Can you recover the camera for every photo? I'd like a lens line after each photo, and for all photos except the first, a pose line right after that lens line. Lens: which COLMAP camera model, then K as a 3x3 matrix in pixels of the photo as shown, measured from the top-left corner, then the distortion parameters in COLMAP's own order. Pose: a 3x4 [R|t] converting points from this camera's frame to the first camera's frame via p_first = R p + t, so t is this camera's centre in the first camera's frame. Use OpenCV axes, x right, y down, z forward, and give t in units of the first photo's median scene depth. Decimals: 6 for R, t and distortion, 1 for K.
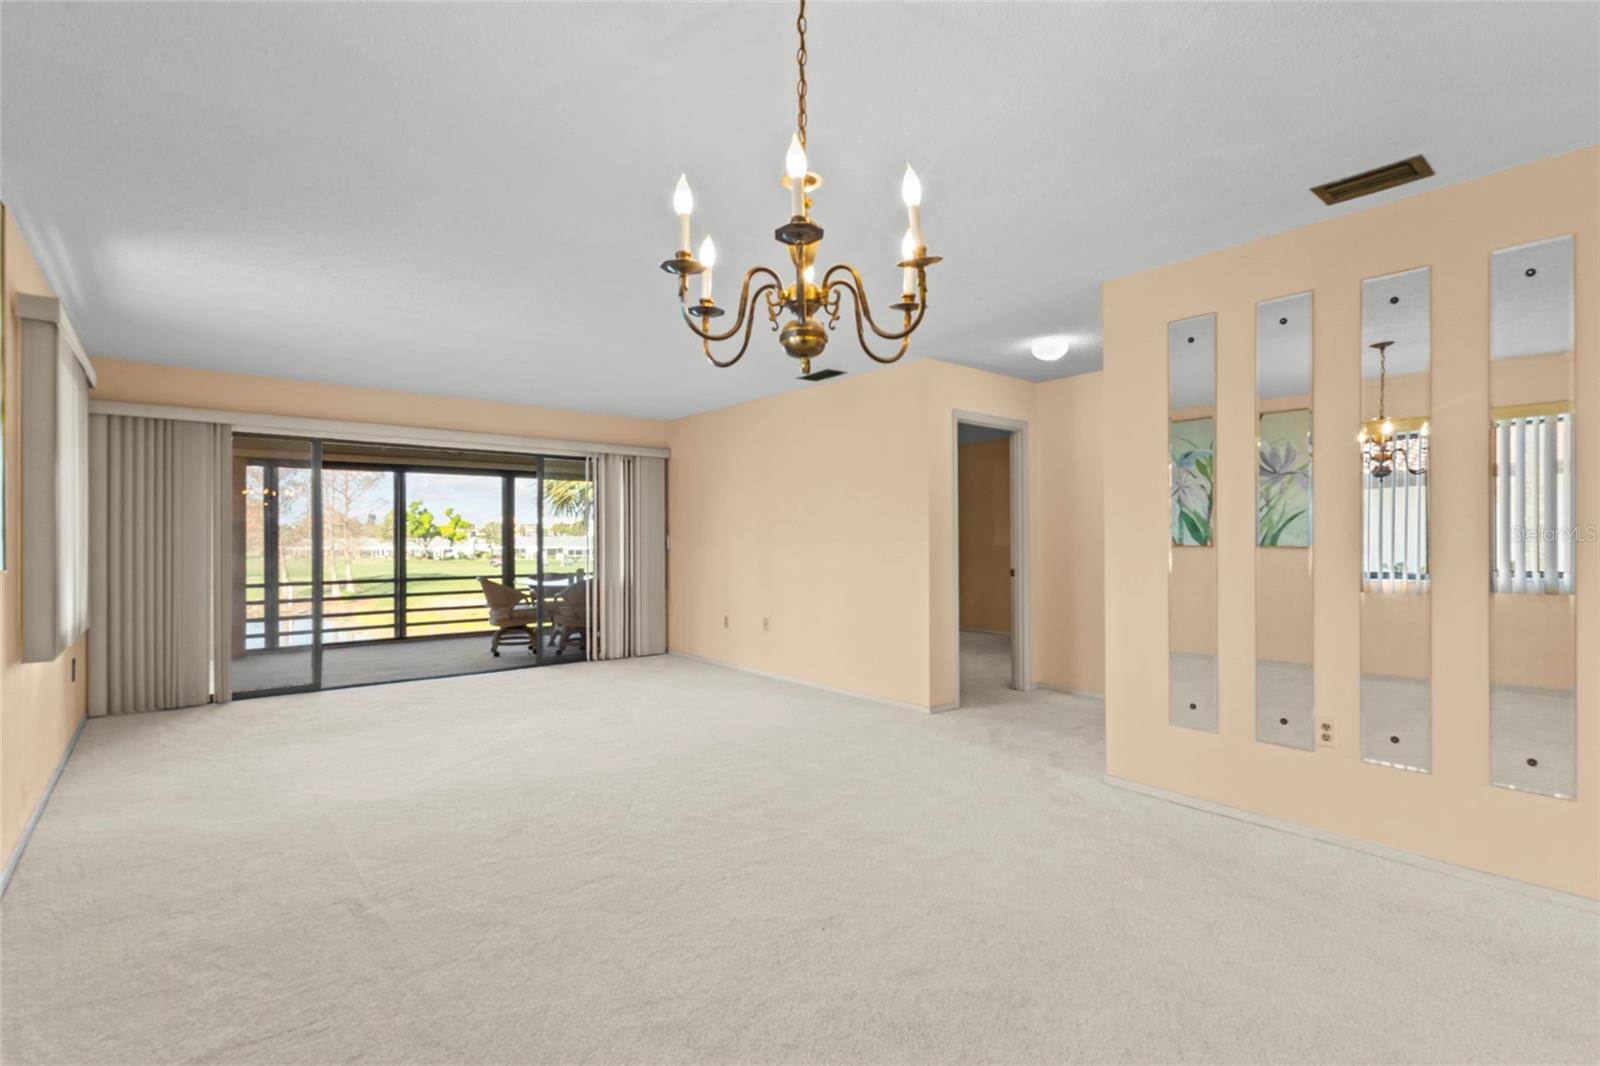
lens RADIAL K [[751.0, 0, 800.0], [0, 751.0, 533.0], [0, 0, 1]] dist [0.002757, 0.000246]
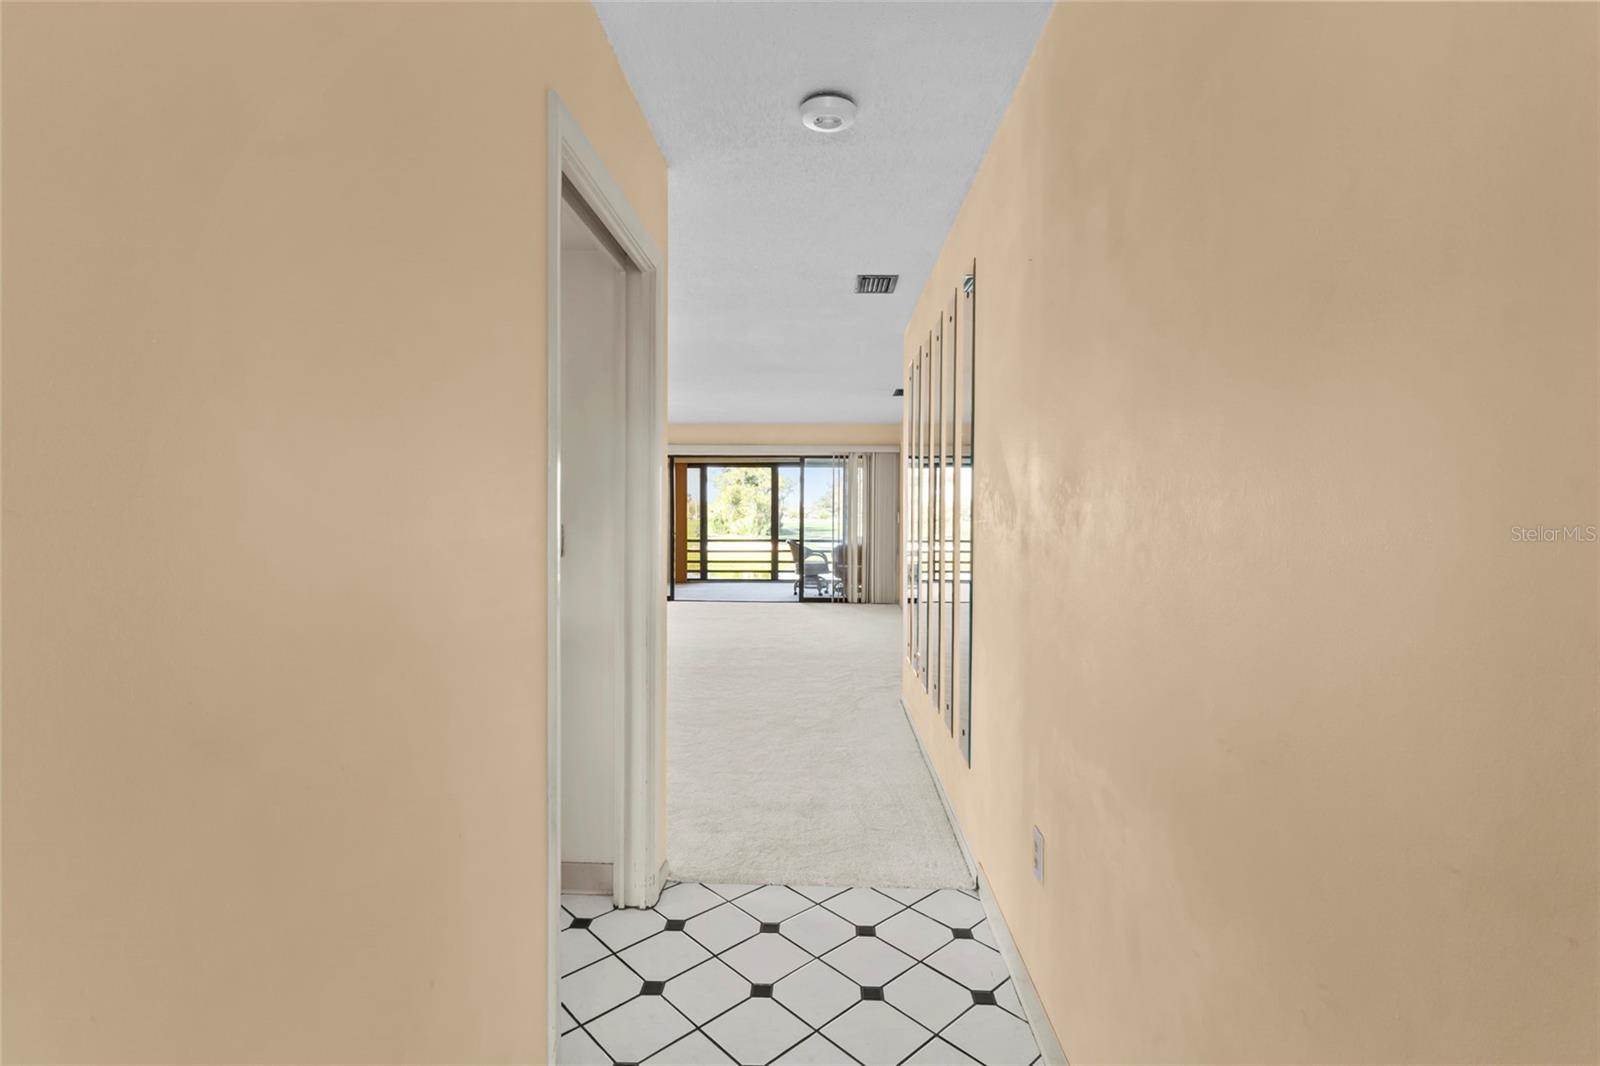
lens RADIAL K [[744.8, 0, 797.1], [0, 744.8, 526.0], [0, 0, 1]] dist [0.008621, 0.000826]
pose [[0.746506, 0.022285, -0.665005, 0.538732], [-0.002870, 0.999538, 0.030274, -0.012503], [0.665372, -0.020691, 0.746225, -0.068862]]
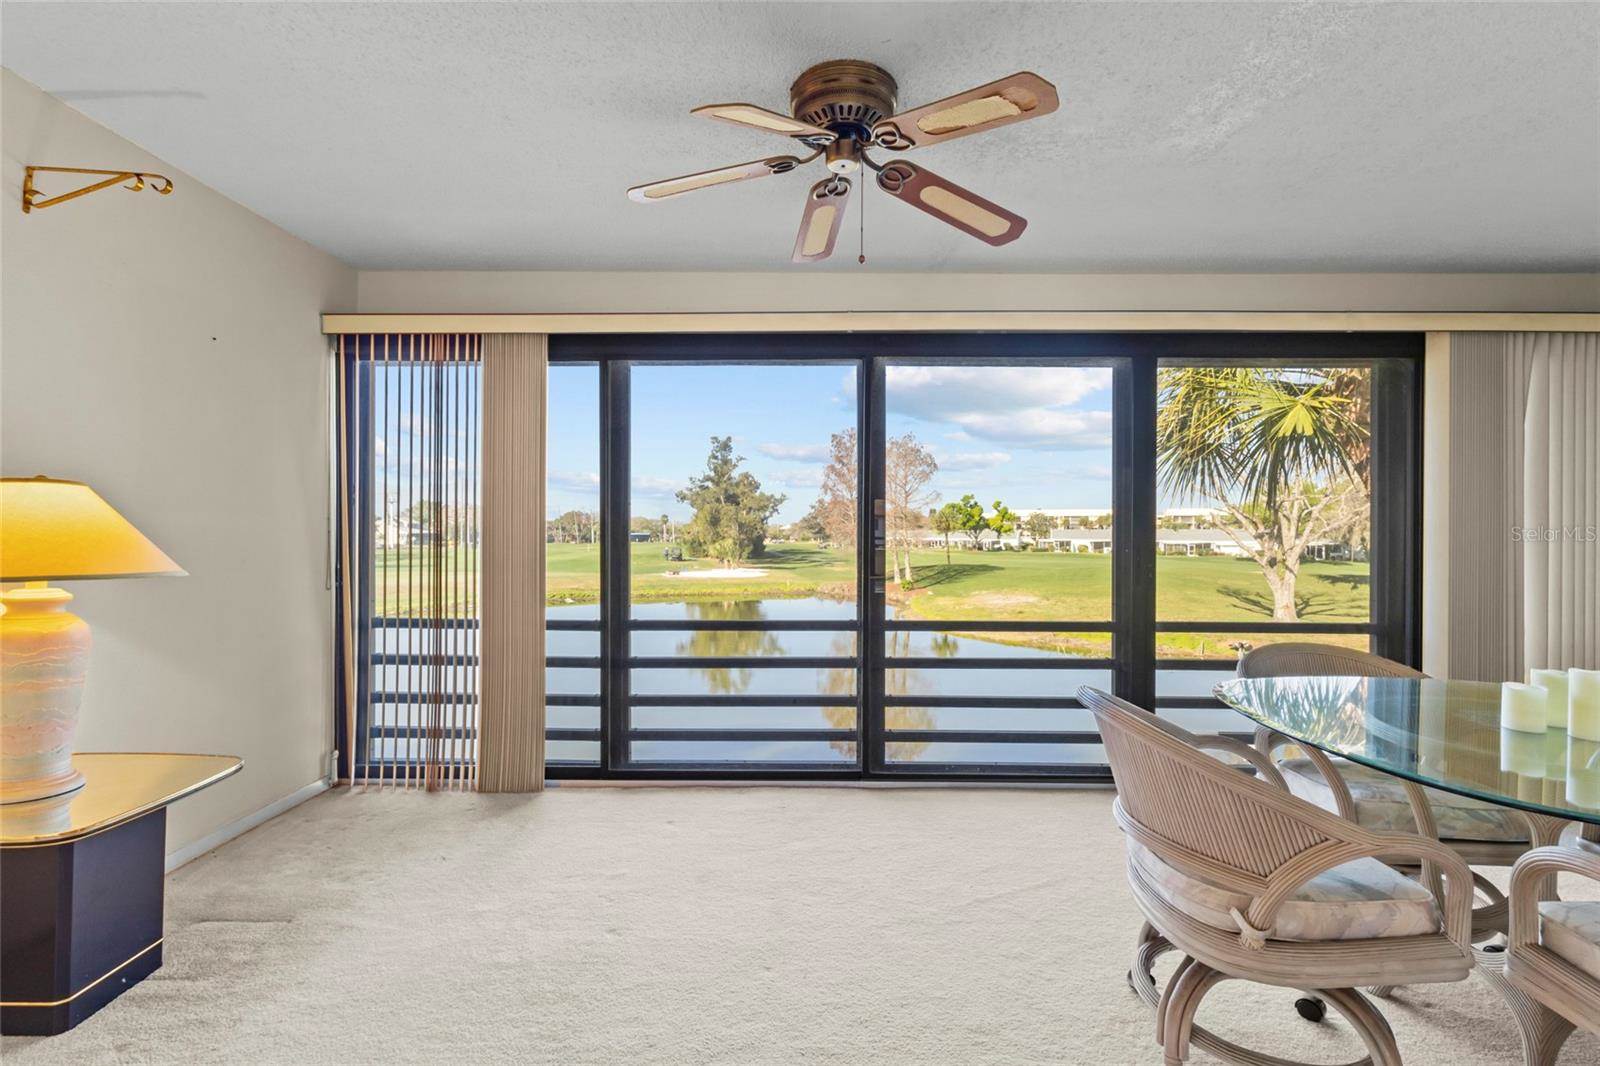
lens RADIAL K [[744.8, 0, 797.1], [0, 744.8, 526.0], [0, 0, 1]] dist [0.008621, 0.000826]
pose [[0.765502, 0.002631, -0.643429, -0.345228], [-0.002495, 0.999996, 0.001122, 0.009452], [0.643429, 0.000746, 0.765505, 0.759633]]
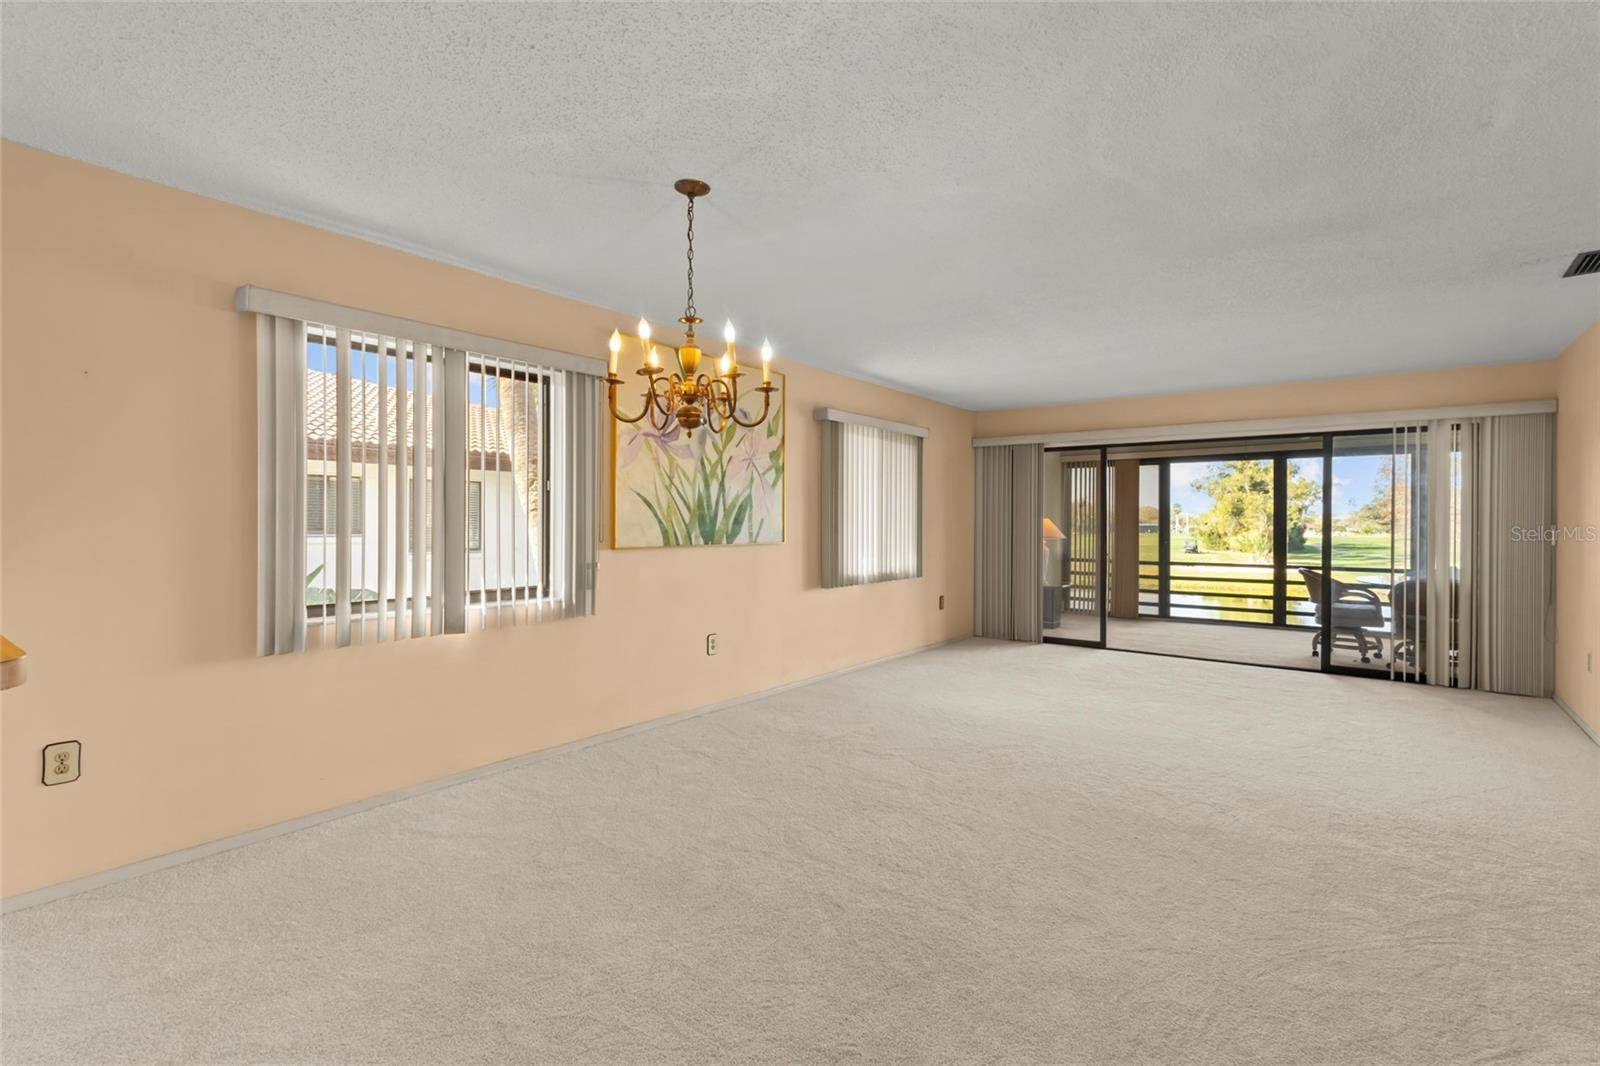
lens RADIAL K [[744.8, 0, 797.1], [0, 744.8, 526.0], [0, 0, 1]] dist [0.008621, 0.000826]
pose [[0.223924, 0.011356, -0.974540, 0.333491], [0.004762, 0.999907, 0.012745, -0.008199], [0.974595, -0.007495, 0.223849, 0.175059]]
